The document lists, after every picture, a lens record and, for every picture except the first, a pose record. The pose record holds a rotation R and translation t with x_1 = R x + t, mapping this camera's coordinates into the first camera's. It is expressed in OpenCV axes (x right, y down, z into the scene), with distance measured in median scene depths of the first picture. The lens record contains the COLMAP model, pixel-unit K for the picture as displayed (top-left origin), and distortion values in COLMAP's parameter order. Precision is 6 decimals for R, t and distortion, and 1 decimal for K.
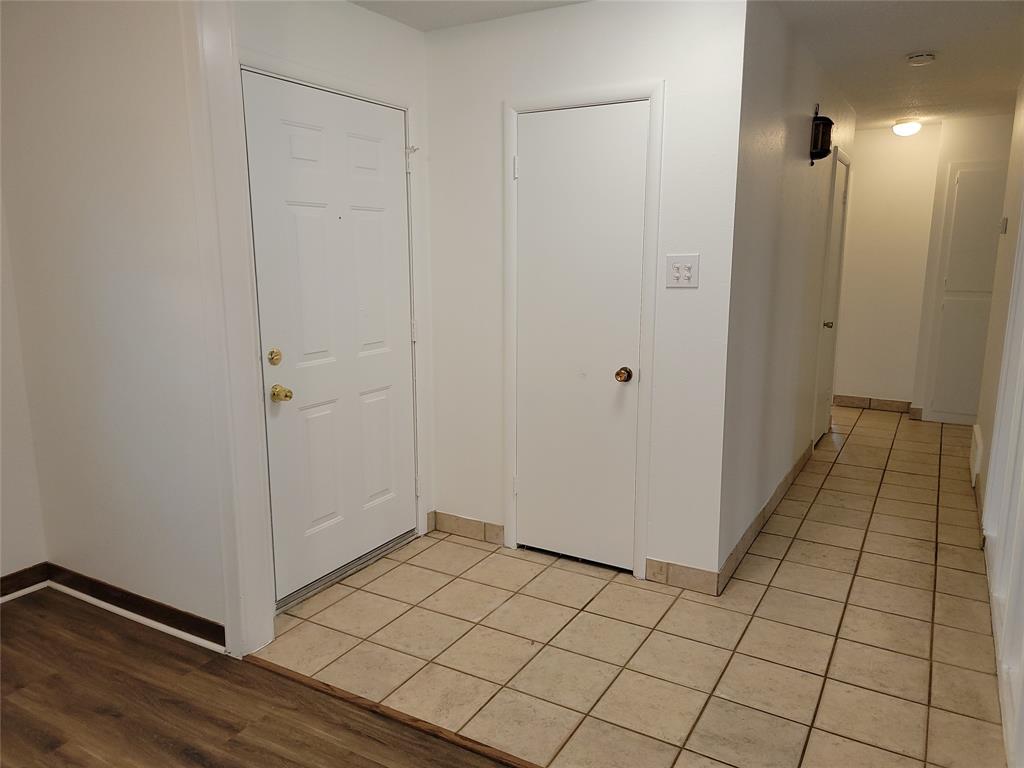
lens RADIAL K [[730.3, 0, 516.1], [0, 730.3, 380.8], [0, 0, 1]] dist [0.068785, -0.054505]
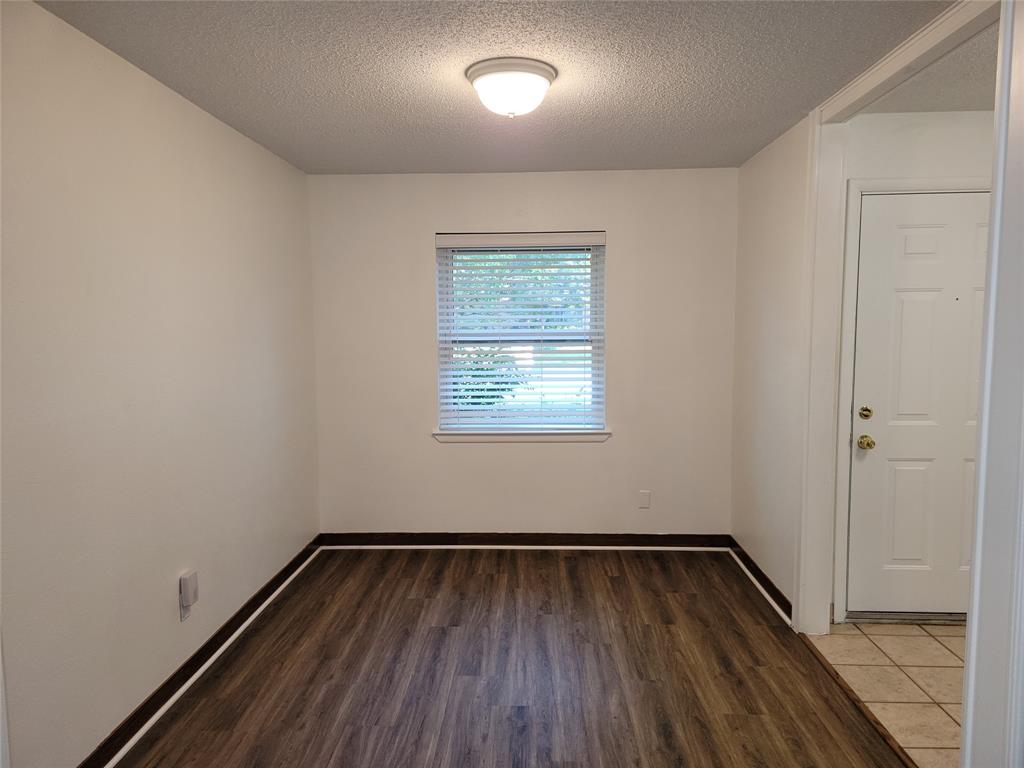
lens RADIAL K [[730.3, 0, 517.1], [0, 730.3, 382.5], [0, 0, 1]] dist [0.068785, -0.054505]
pose [[0.476807, 0.082025, -0.875173, 0.526567], [-0.154254, 0.987994, 0.008560, -0.002642], [0.865368, 0.130918, 0.483735, -0.135973]]
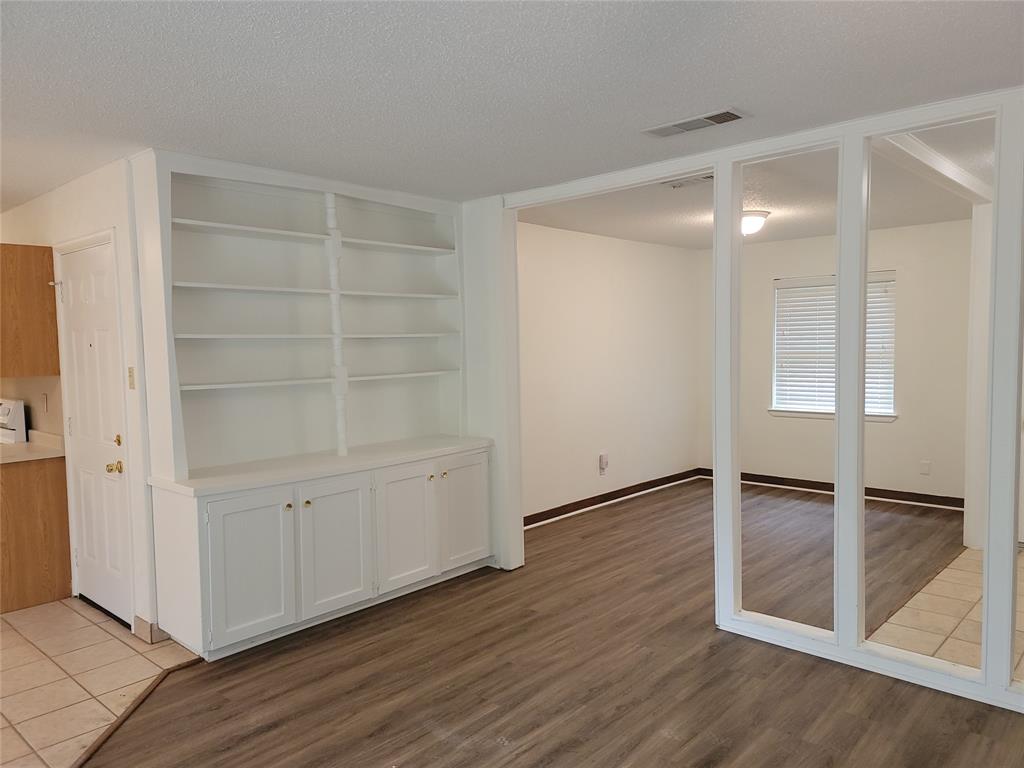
lens RADIAL K [[730.3, 0, 513.1], [0, 730.3, 384.5], [0, 0, 1]] dist [0.068785, -0.054505]
pose [[-0.206000, 0.070254, -0.976027, 1.818309], [-0.155444, 0.982405, 0.103521, -0.067365], [0.966127, 0.173043, -0.191455, 0.159159]]
